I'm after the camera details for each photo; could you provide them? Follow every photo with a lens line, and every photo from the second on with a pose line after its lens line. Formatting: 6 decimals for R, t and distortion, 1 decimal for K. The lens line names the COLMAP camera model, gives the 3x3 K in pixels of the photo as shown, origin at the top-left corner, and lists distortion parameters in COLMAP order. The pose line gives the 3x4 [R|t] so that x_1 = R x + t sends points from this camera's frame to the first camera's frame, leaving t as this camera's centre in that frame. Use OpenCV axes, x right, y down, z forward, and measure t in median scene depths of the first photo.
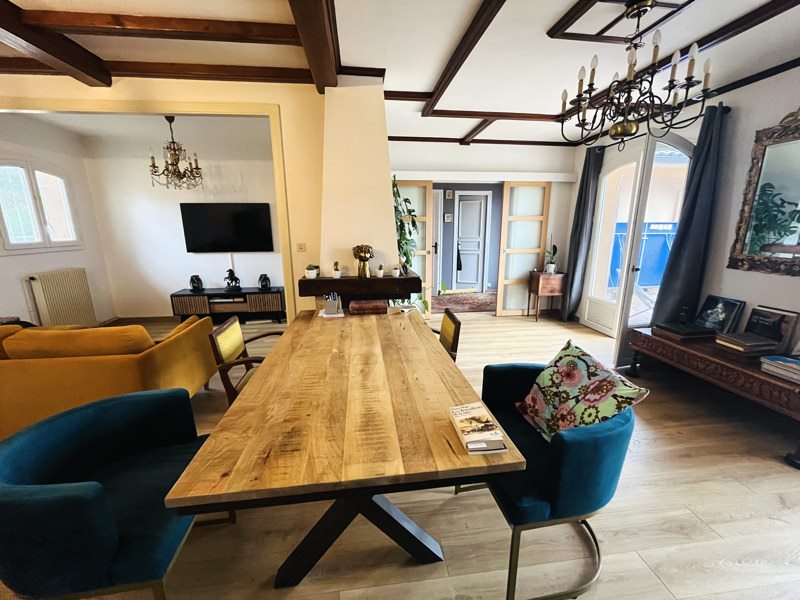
lens RADIAL K [[321.2, 0, 399.1], [0, 321.2, 300.2], [0, 0, 1]] dist [-0.003399, -0.000075]
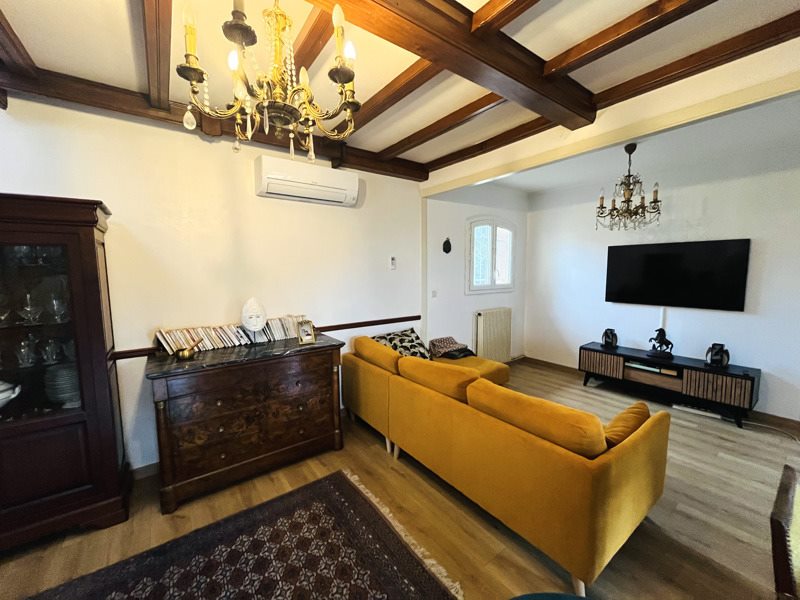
lens RADIAL K [[321.2, 0, 397.9], [0, 321.2, 299.6], [0, 0, 1]] dist [-0.003399, -0.000075]
pose [[0.485370, 0.084952, -0.870172, -0.207800], [-0.190864, 0.981559, -0.010635, -0.043392], [0.853222, 0.171246, 0.492633, 0.108533]]
